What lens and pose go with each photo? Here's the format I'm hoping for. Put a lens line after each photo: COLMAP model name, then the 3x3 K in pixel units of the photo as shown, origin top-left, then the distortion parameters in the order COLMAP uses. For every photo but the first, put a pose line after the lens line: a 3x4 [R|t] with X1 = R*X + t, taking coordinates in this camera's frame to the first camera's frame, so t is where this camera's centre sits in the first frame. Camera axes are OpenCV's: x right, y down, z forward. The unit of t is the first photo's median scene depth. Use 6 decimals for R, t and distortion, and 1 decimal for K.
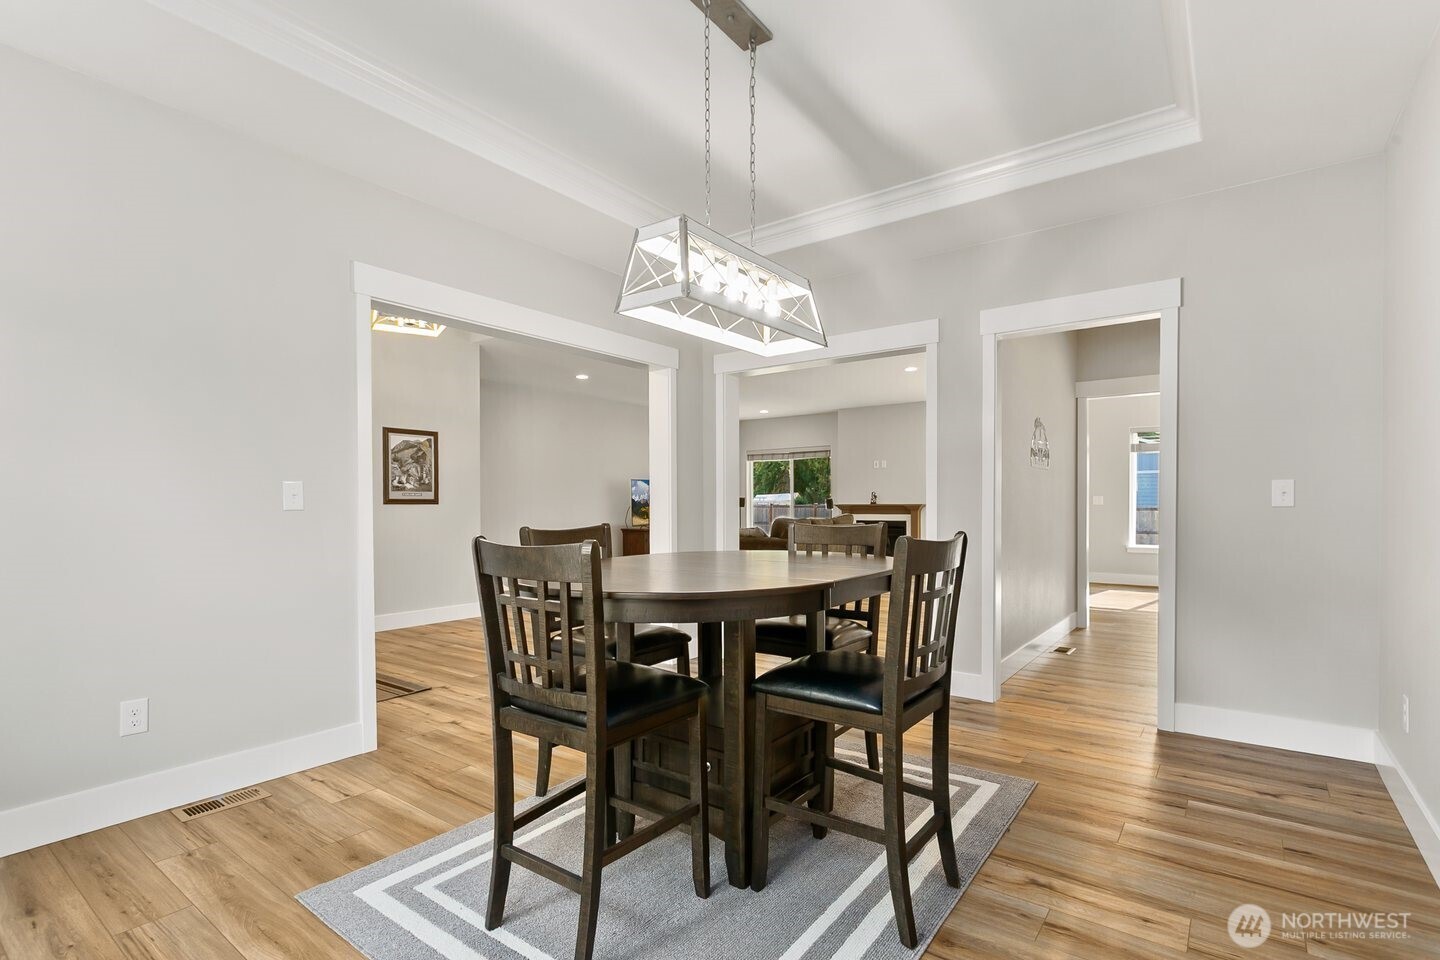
lens RADIAL K [[687.4, 0, 717.4], [0, 687.4, 499.4], [0, 0, 1]] dist [-0.001493, -0.000117]
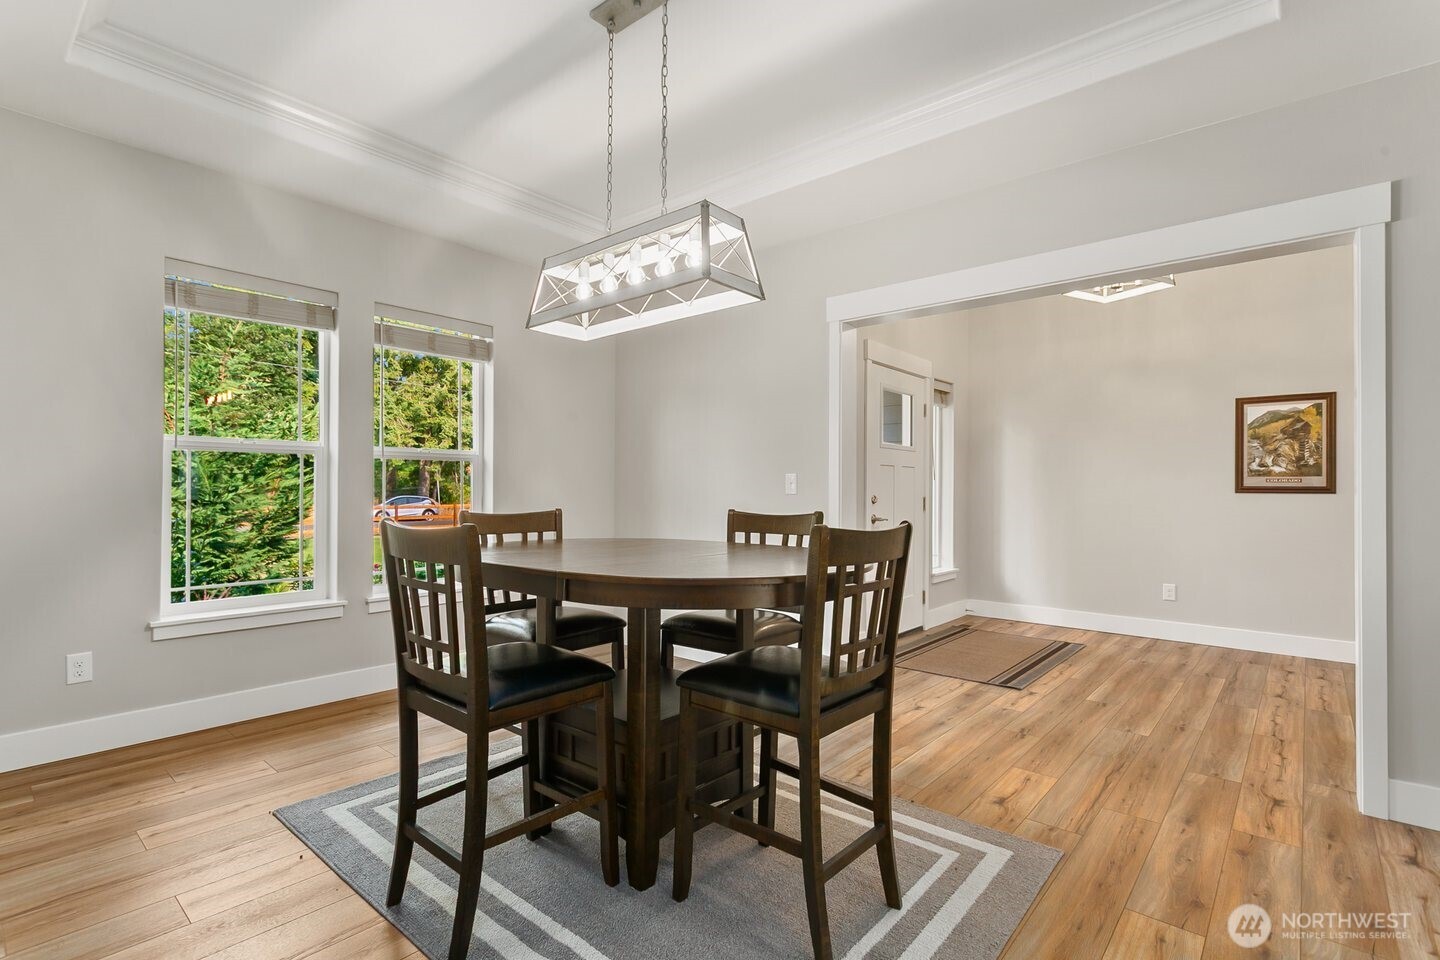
lens RADIAL K [[663.8, 0, 720.0], [0, 663.8, 480.0], [0, 0, 1]] dist [-0.003254, -0.000248]
pose [[-0.055226, -0.012678, -0.998393, 0.317496], [-0.007440, 0.999897, -0.012285, 0.005946], [0.998446, 0.006749, -0.055314, 0.413441]]
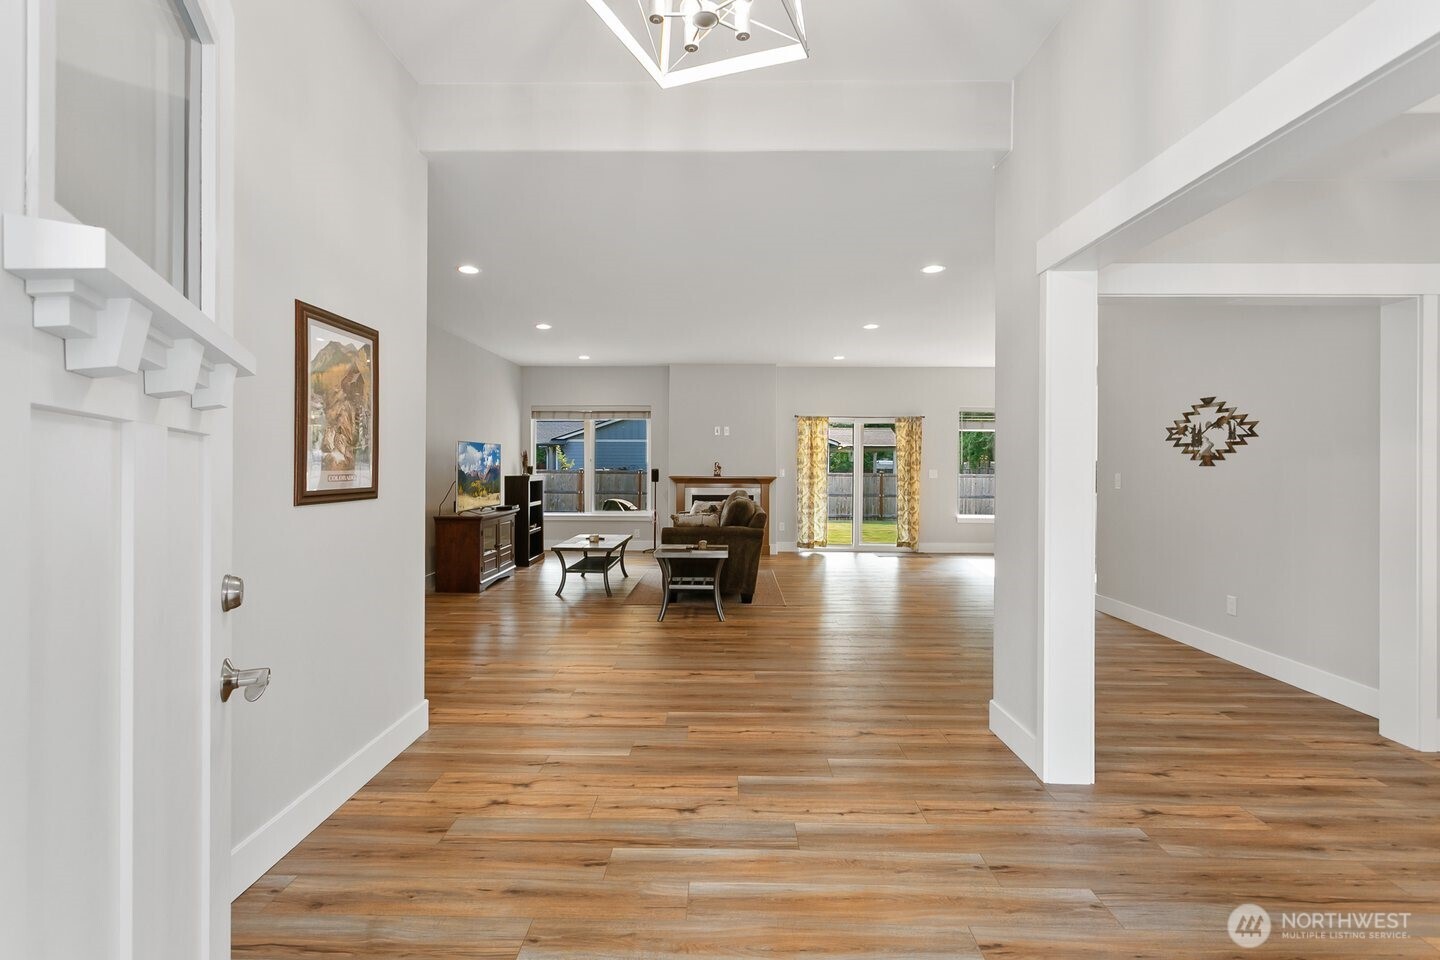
lens RADIAL K [[681.3, 0, 727.6], [0, 681.3, 460.6], [0, 0, 1]] dist [0.002863, 0.000726]
pose [[0.804308, 0.010439, 0.594121, -0.495184], [-0.010260, 0.999941, -0.003680, -0.017638], [-0.594124, -0.003135, 0.804368, 0.535913]]
